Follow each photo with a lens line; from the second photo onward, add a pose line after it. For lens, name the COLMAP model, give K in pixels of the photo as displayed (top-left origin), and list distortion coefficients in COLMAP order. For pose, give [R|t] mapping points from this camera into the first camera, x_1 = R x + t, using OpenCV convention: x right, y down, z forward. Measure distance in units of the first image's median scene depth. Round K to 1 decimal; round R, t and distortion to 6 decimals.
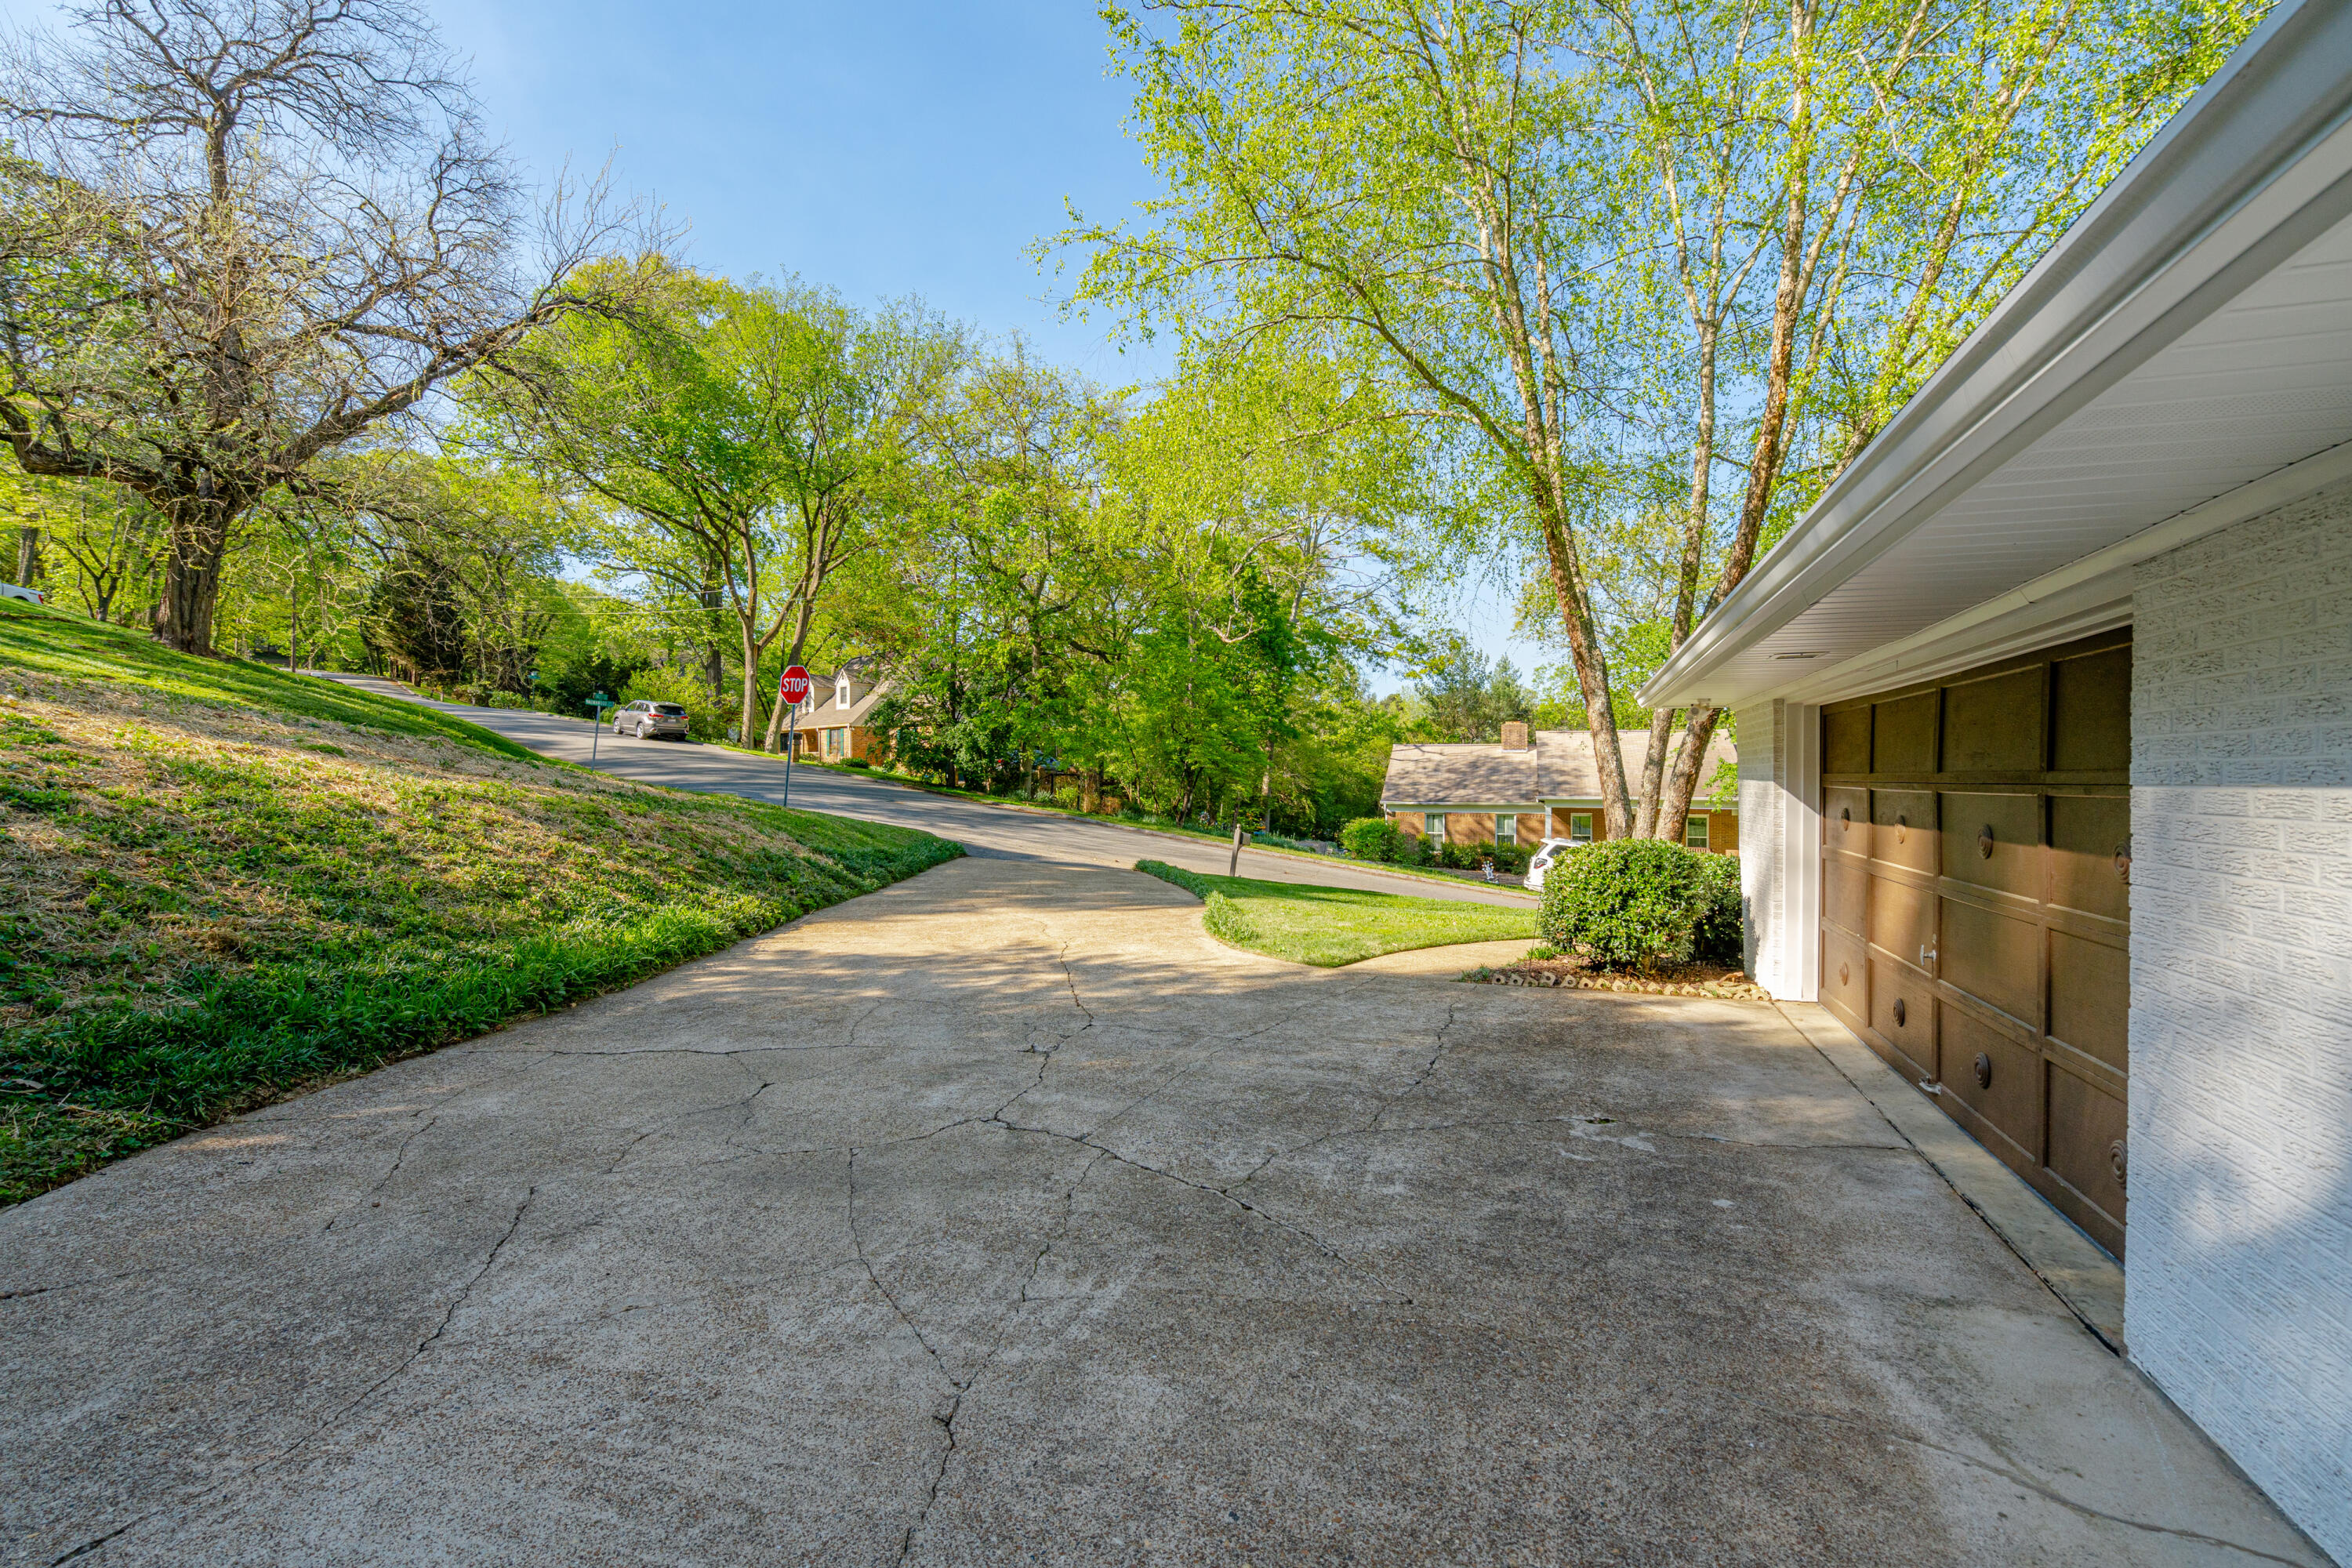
lens RADIAL K [[1040.3, 0, 1175.8], [0, 1040.3, 780.5], [0, 0, 1]] dist [-0.007616, 0.002288]
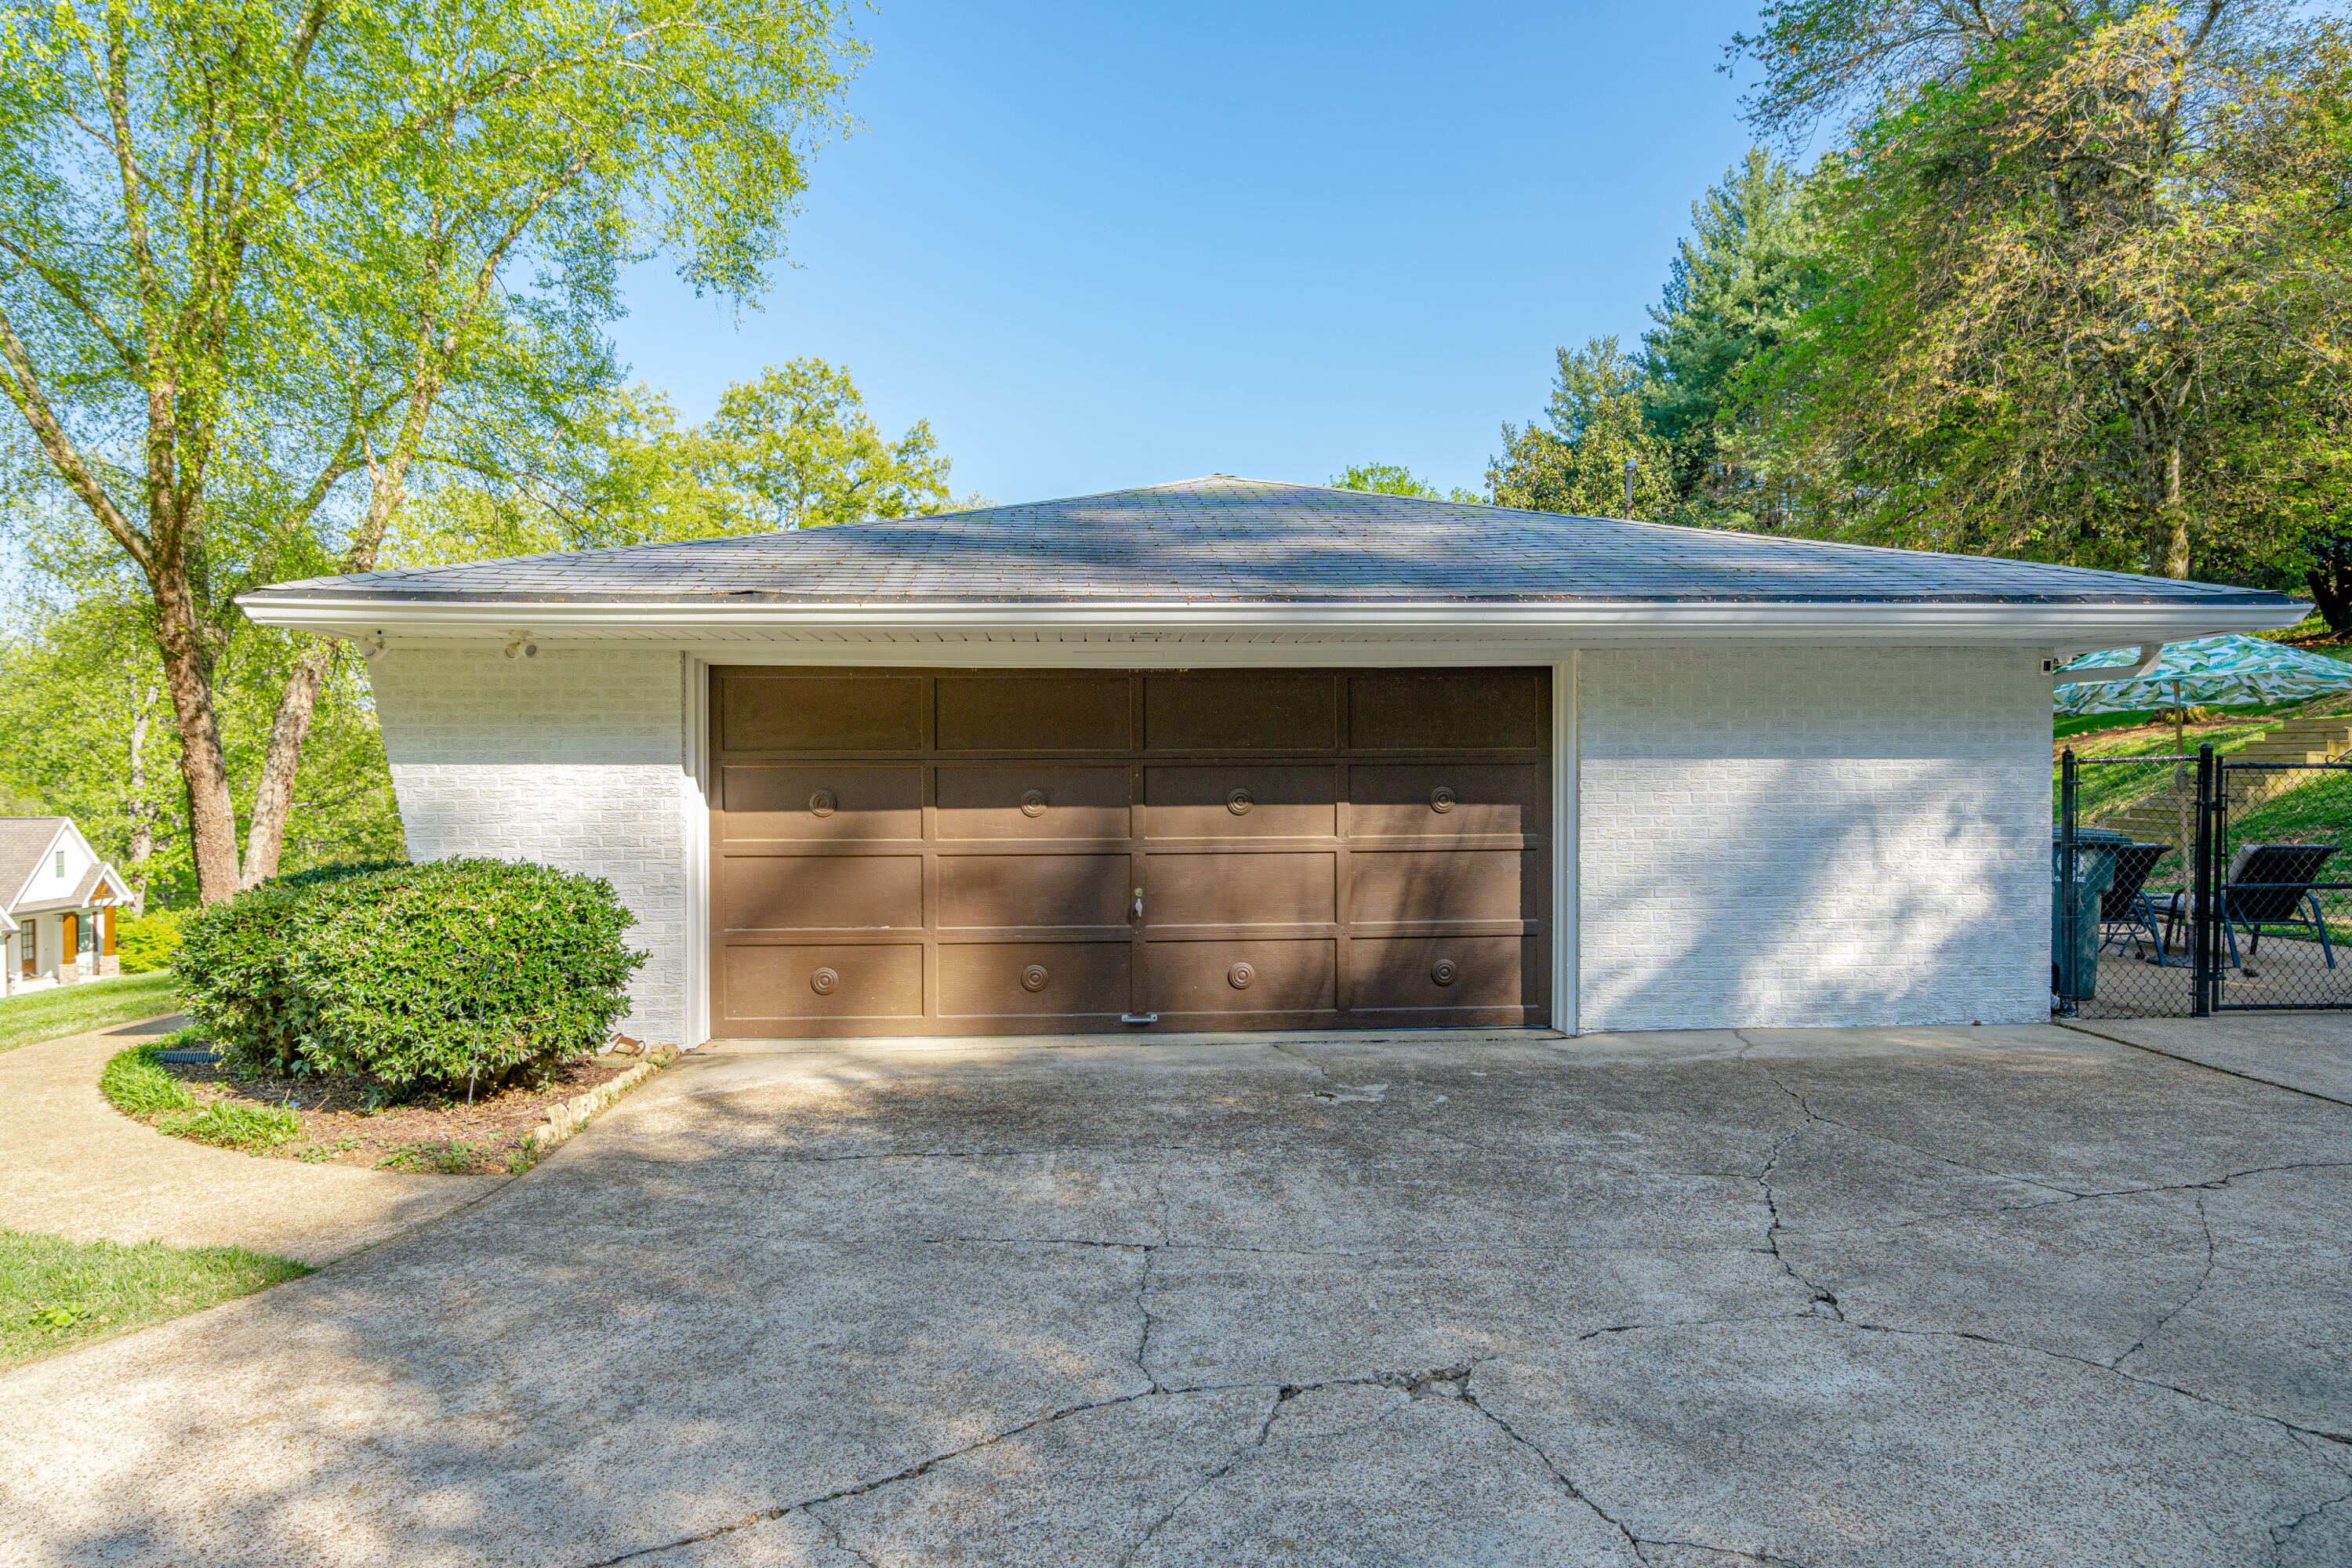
lens RADIAL K [[1417.7, 0, 1178.6], [0, 1417.7, 778.7], [0, 0, 1]] dist [0.007566, 0.000984]
pose [[-0.407566, -0.004291, 0.913166, -0.802023], [0.005453, 0.999960, 0.007133, 0.016594], [-0.913160, 0.007886, -0.407526, 1.745806]]
